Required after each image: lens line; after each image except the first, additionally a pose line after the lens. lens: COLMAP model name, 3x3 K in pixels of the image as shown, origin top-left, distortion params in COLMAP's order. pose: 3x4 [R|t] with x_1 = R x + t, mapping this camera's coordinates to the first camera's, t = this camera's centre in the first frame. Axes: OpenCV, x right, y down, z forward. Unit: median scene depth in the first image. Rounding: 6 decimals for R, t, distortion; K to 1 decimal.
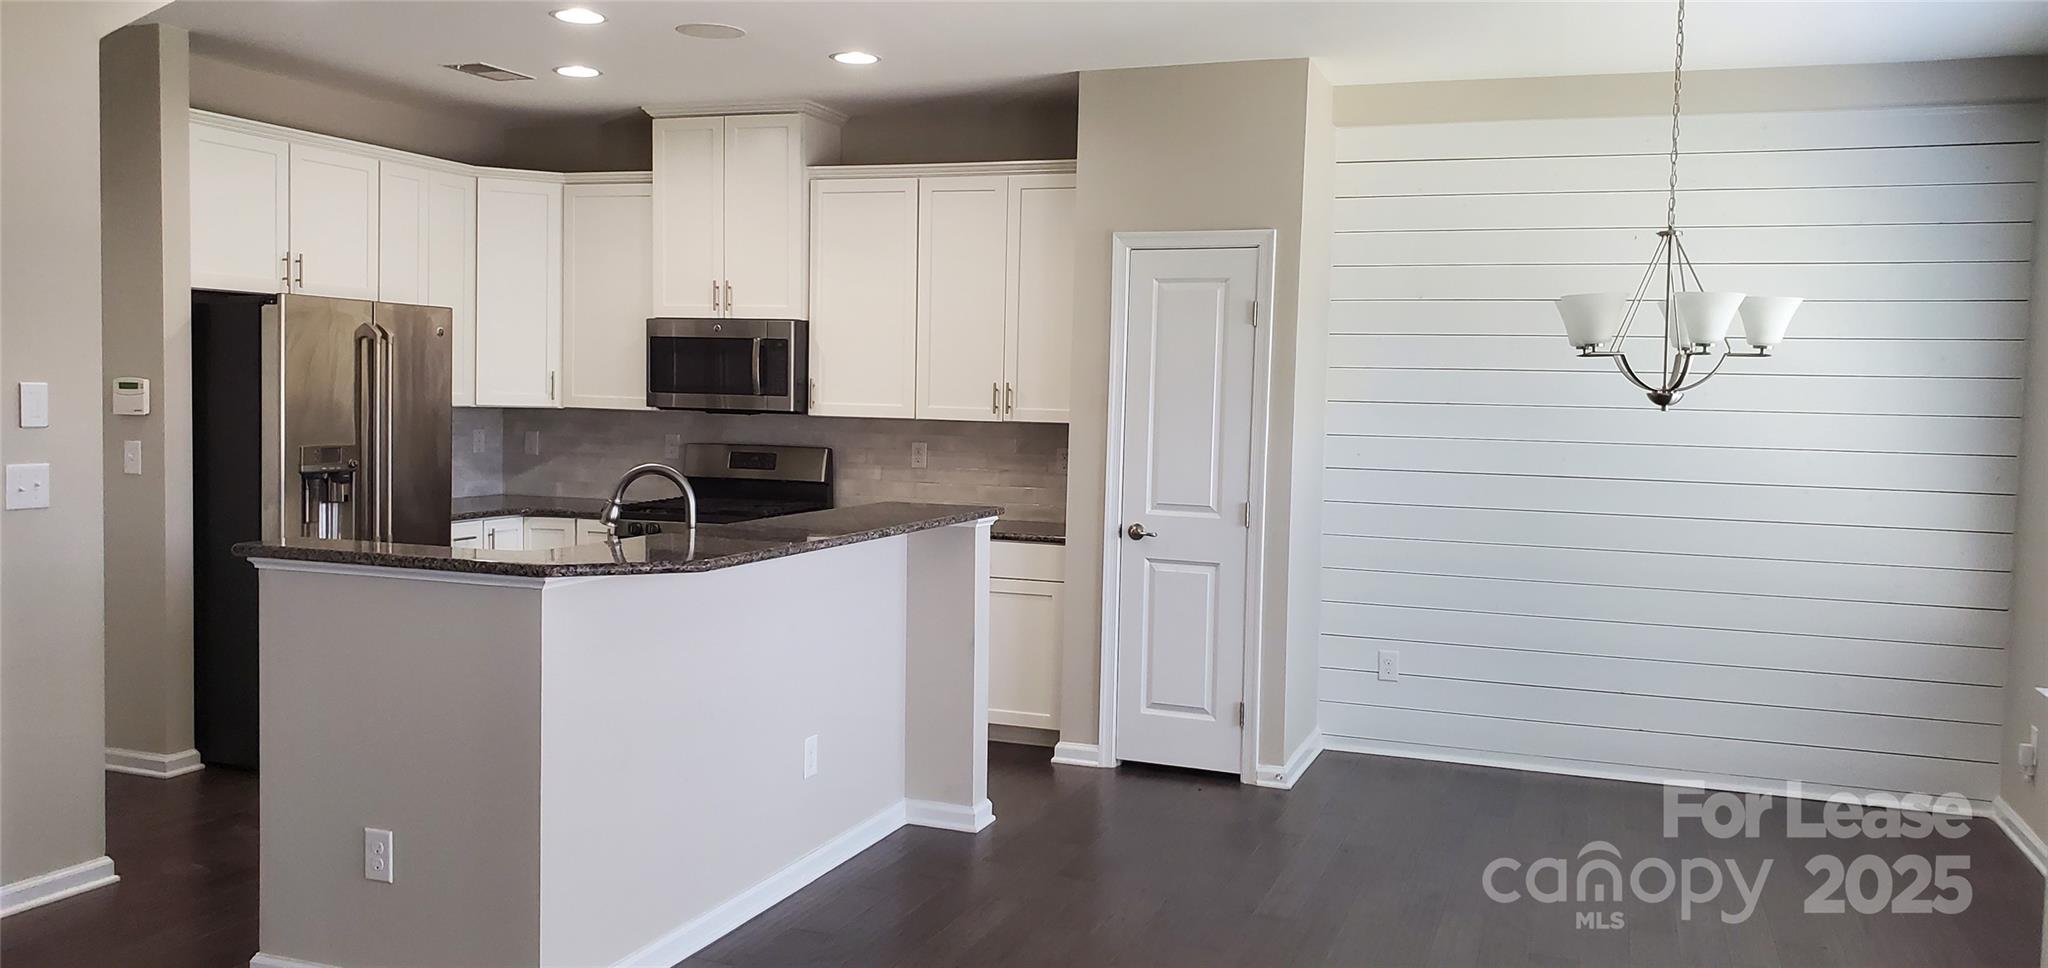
lens RADIAL K [[1617.2, 0, 1024.0], [0, 1617.2, 484.0], [0, 0, 1]] dist [0.127868, -0.154160]
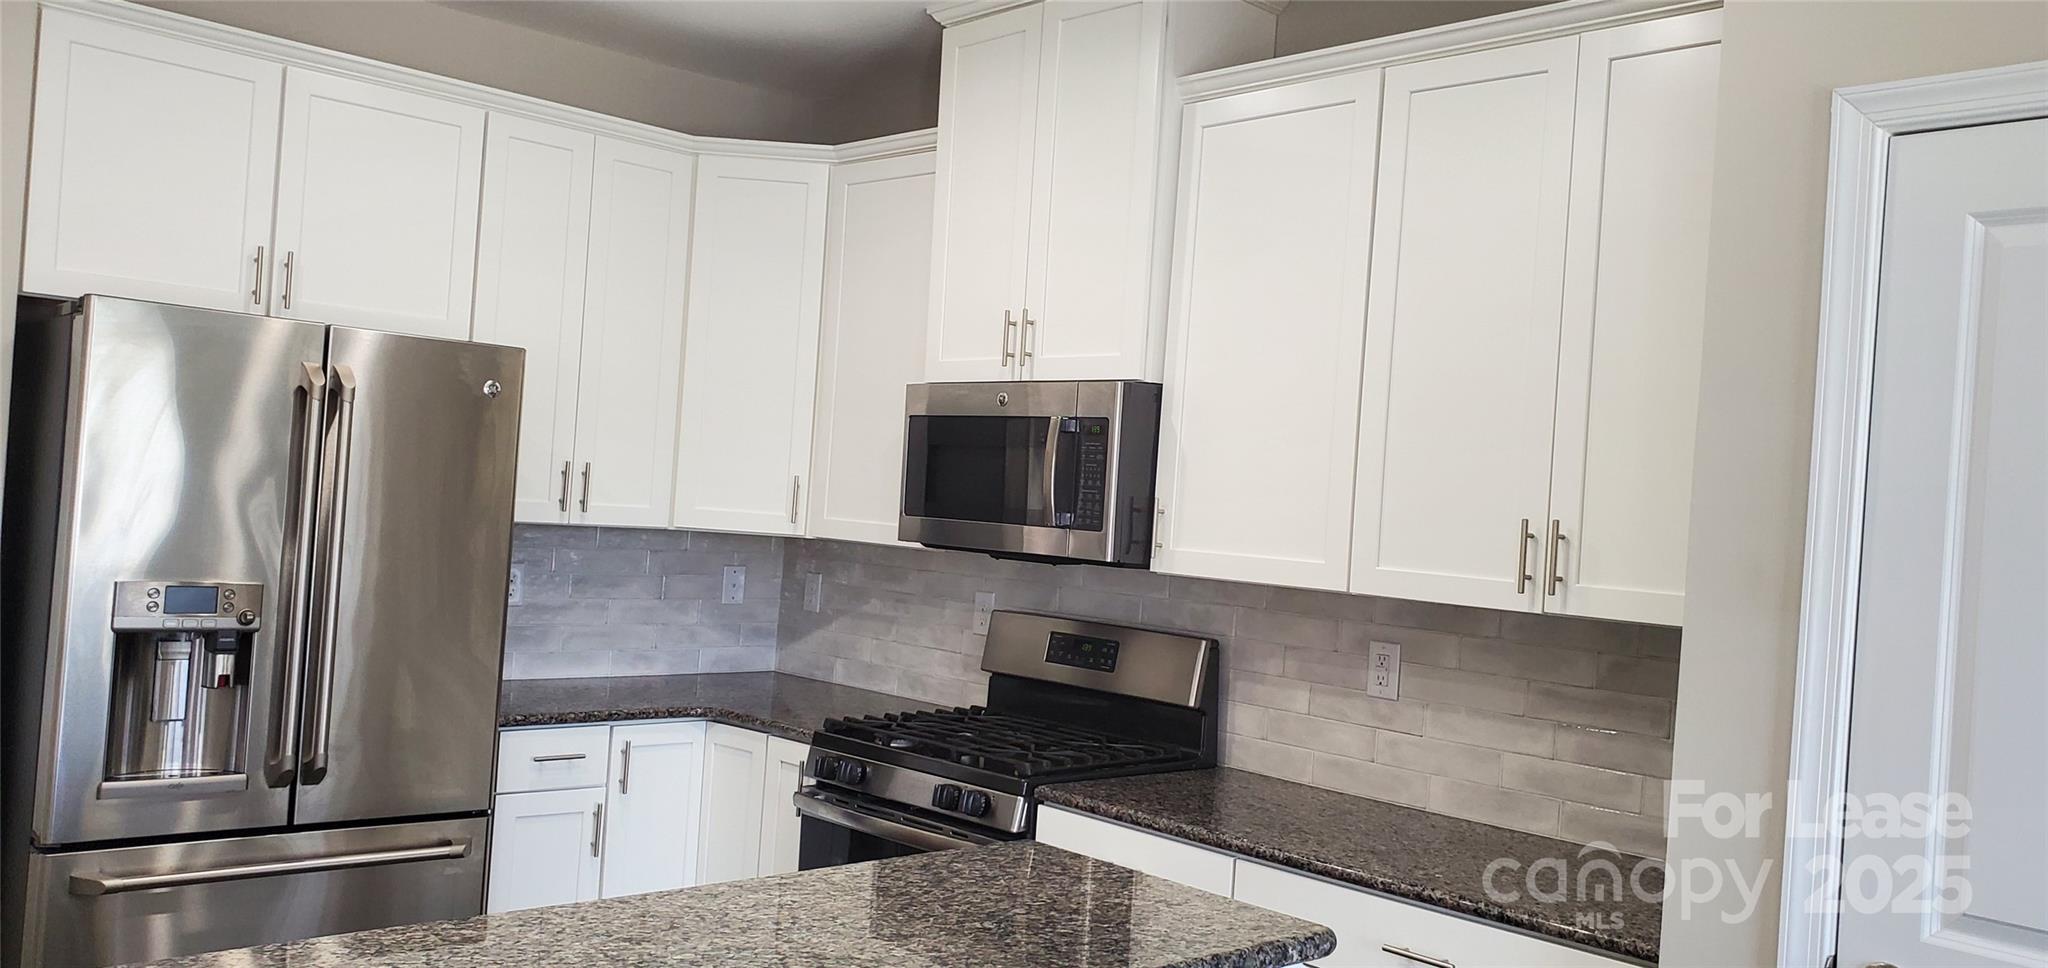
lens RADIAL K [[1617.2, 0, 1024.0], [0, 1617.2, 484.0], [0, 0, 1]] dist [0.127868, -0.154160]
pose [[0.891995, 0.030240, -0.451033, 0.061626], [-0.070507, 0.994856, -0.072738, -0.034399], [0.446514, 0.096683, 0.889538, 0.610847]]
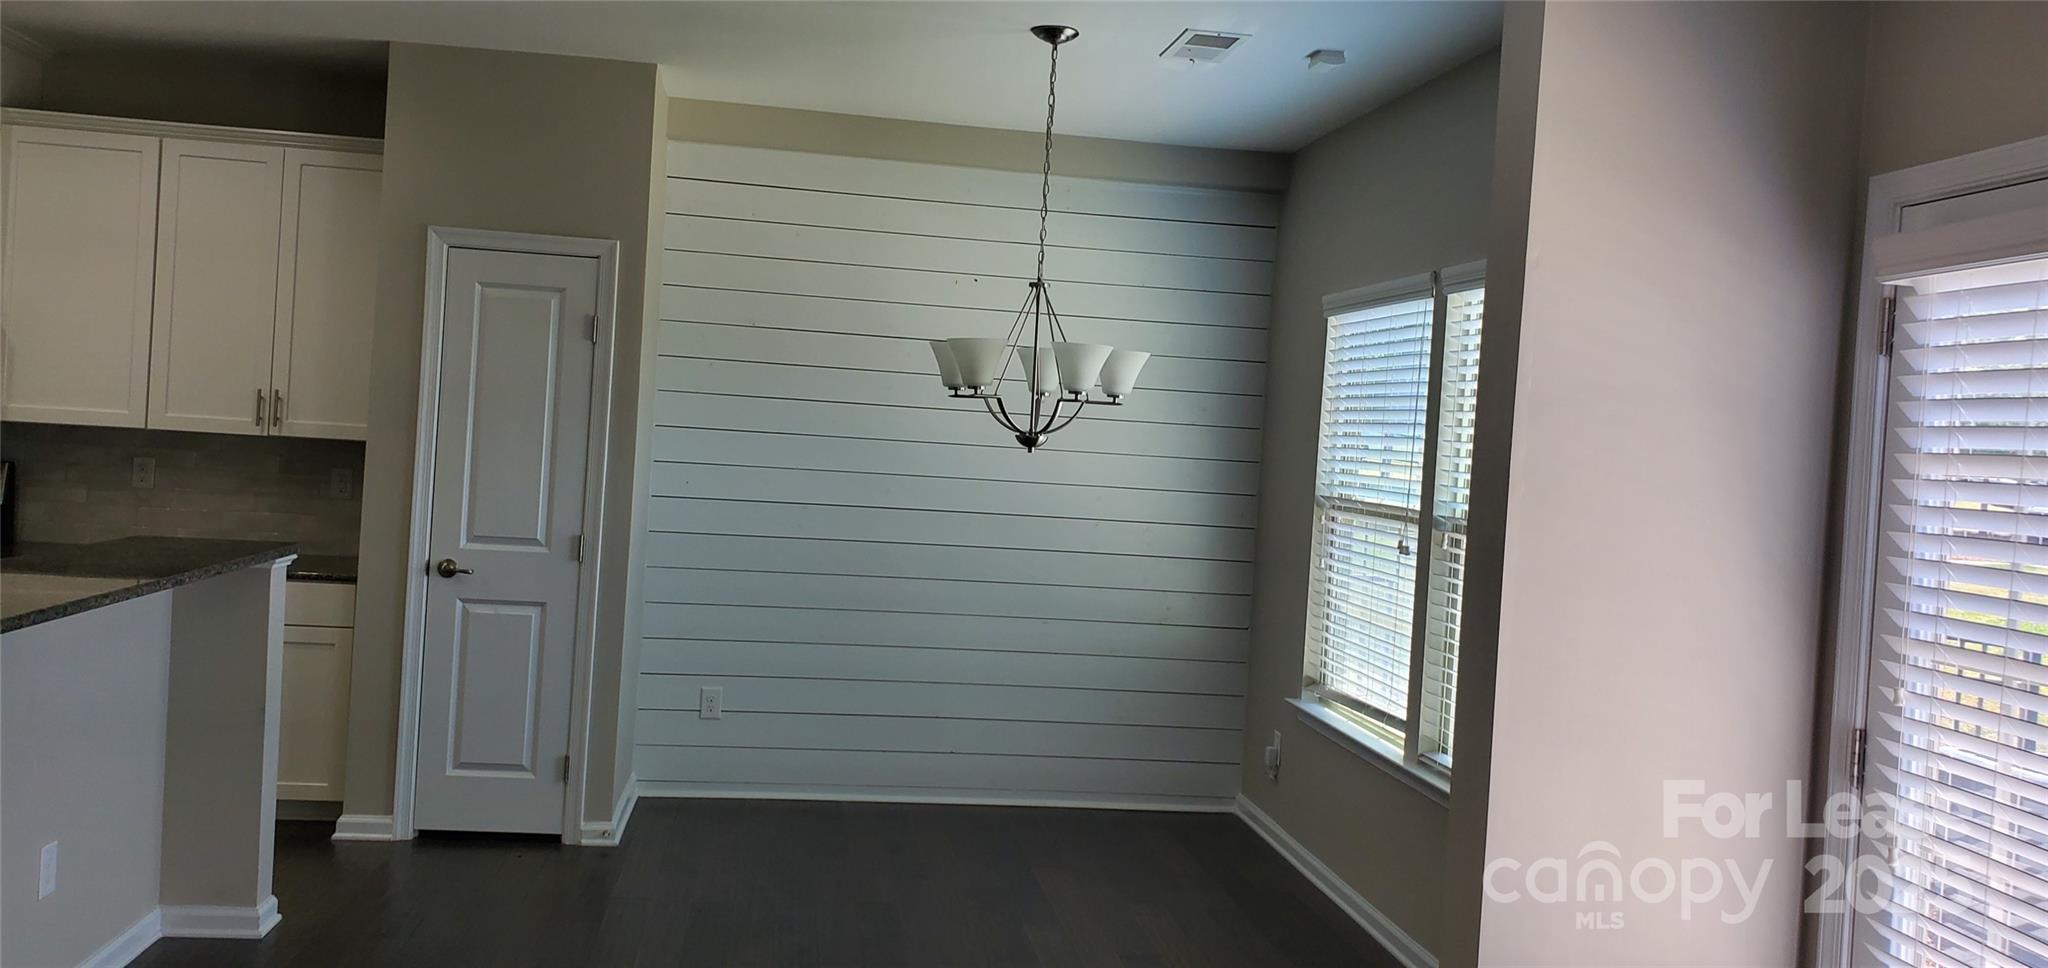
lens RADIAL K [[1635.8, 0, 1027.2], [0, 1635.8, 449.6], [0, 0, 1]] dist [0.006594, 0.008058]
pose [[0.878060, 0.025742, 0.477858, -0.079877], [-0.012064, 0.999426, -0.031670, -0.010081], [-0.478399, 0.022044, 0.877866, 0.068626]]
